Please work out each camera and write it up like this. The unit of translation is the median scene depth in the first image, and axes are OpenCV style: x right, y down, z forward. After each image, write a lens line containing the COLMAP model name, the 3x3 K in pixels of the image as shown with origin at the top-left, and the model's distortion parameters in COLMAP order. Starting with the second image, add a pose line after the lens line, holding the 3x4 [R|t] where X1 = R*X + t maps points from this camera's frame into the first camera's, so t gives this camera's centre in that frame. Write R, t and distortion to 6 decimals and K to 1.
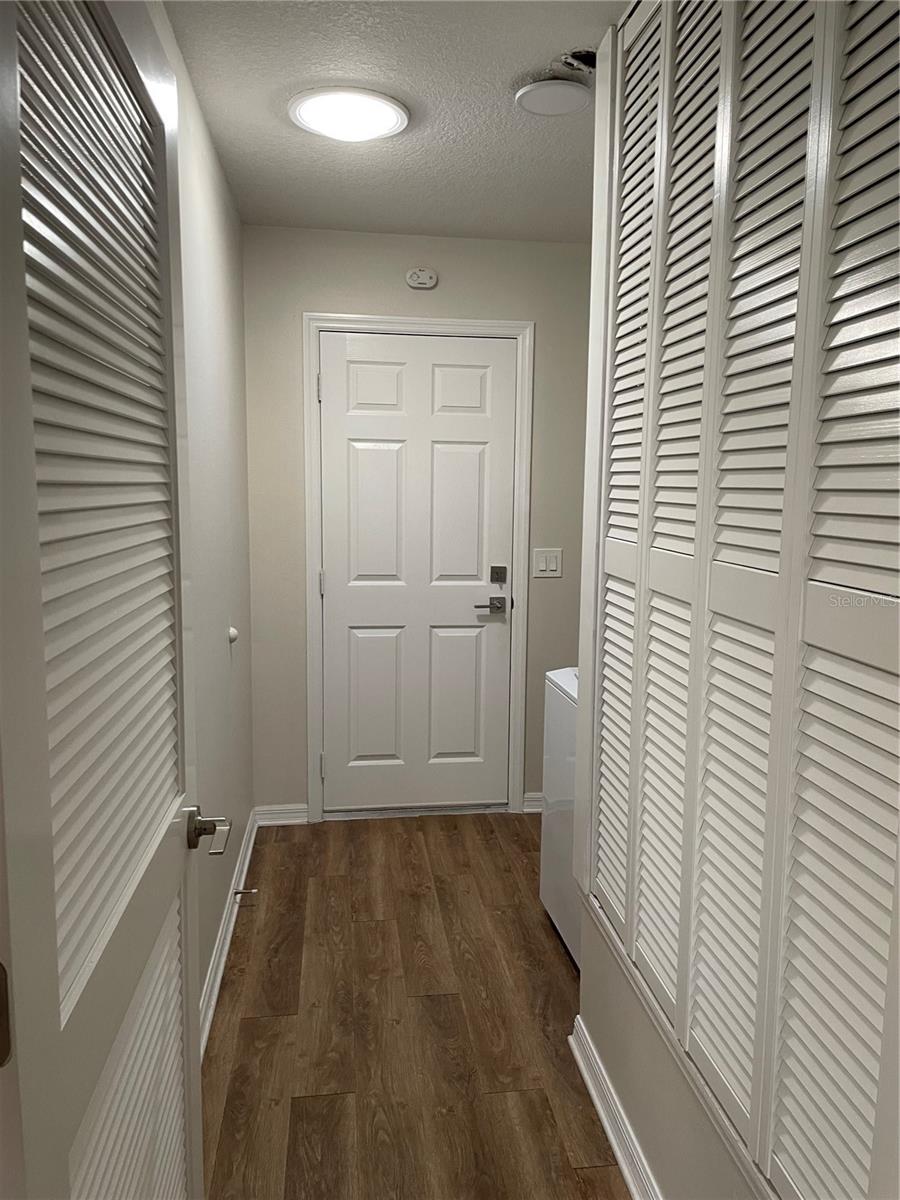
lens RADIAL K [[901.5, 0, 450.7], [0, 901.5, 600.3], [0, 0, 1]] dist [0.058568, -0.000302]
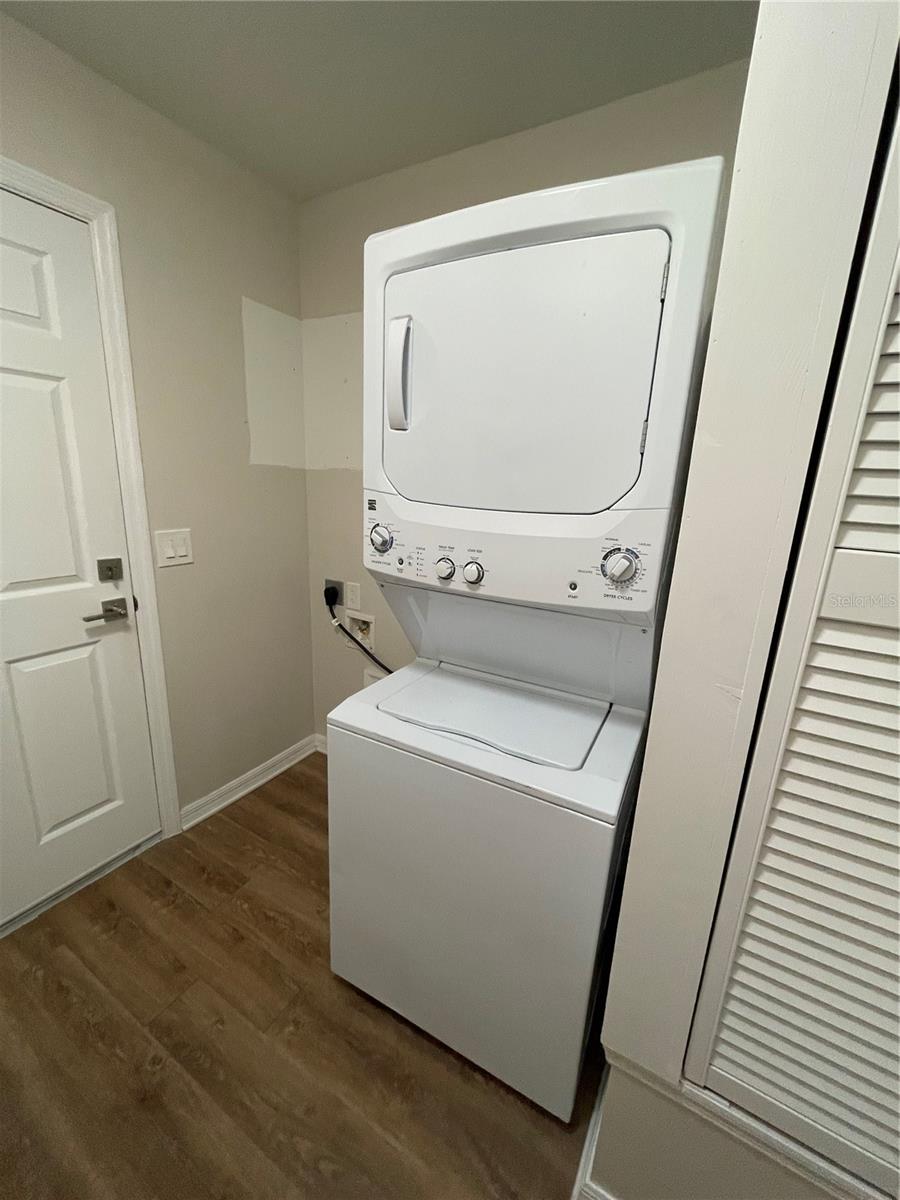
lens RADIAL K [[483.0, 0, 448.7], [0, 483.0, 602.3], [0, 0, 1]] dist [-0.005237, -0.000004]
pose [[0.603915, -0.179619, 0.776546, -0.092583], [0.065337, 0.982154, 0.176365, -0.054683], [-0.794366, -0.055773, 0.604874, 0.540271]]
